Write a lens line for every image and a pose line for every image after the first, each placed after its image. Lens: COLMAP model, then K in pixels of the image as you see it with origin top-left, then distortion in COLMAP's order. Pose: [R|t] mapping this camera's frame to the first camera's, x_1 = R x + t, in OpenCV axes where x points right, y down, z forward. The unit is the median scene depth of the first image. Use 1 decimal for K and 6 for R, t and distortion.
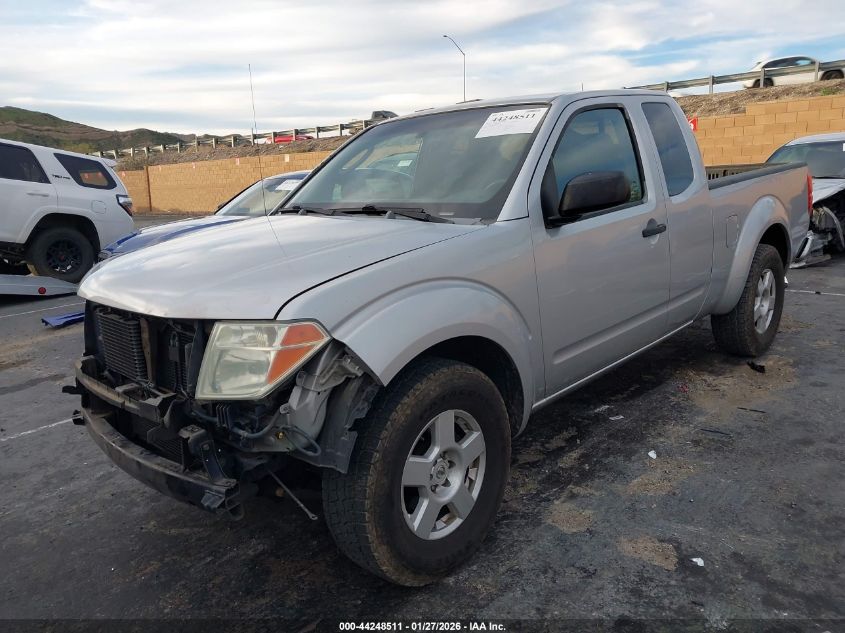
lens RADIAL K [[655.4, 0, 422.5], [0, 655.4, 316.5], [0, 0, 1]] dist [-0.006219, 0.000200]
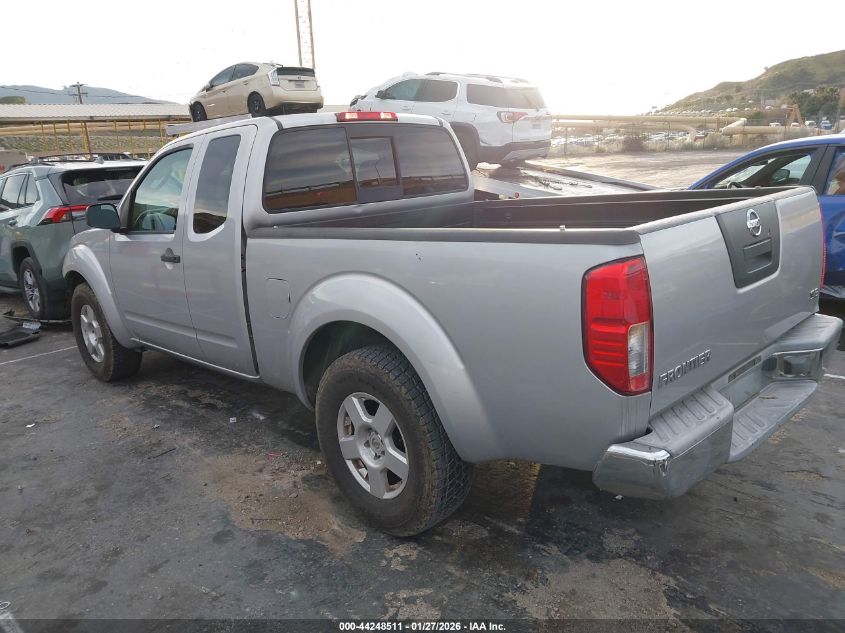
lens RADIAL K [[655.4, 0, 422.5], [0, 655.4, 316.5], [0, 0, 1]] dist [-0.006219, 0.000200]
pose [[-0.005686, 0.294765, -0.955553, 1.428926], [-0.168719, 0.941586, 0.291461, -0.429550], [0.985648, 0.162877, 0.044379, 1.348618]]
